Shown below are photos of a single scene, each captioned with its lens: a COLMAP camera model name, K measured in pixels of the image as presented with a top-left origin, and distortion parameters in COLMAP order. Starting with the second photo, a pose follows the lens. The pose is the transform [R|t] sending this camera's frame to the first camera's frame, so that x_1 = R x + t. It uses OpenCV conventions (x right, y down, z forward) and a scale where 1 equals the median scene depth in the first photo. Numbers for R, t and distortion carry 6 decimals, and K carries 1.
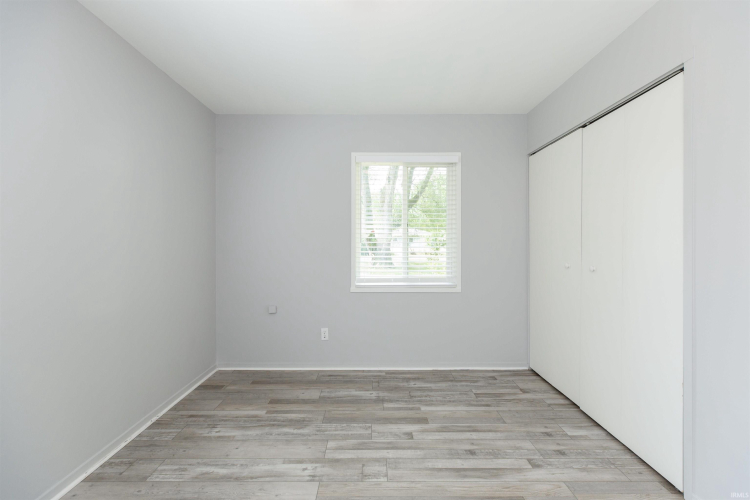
lens RADIAL K [[345.3, 0, 382.8], [0, 345.3, 243.6], [0, 0, 1]] dist [0.008903, -0.000615]
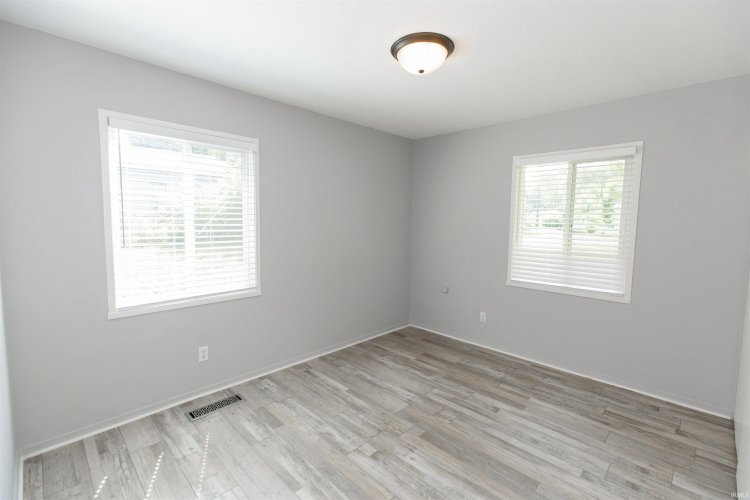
lens RADIAL K [[345.3, 0, 373.8], [0, 345.3, 249.7], [0, 0, 1]] dist [0.008903, -0.000615]
pose [[0.702035, 0.072995, -0.708392, 0.548751], [-0.014056, 0.995960, 0.088696, -0.094174], [0.712004, -0.052311, 0.700224, -0.109752]]
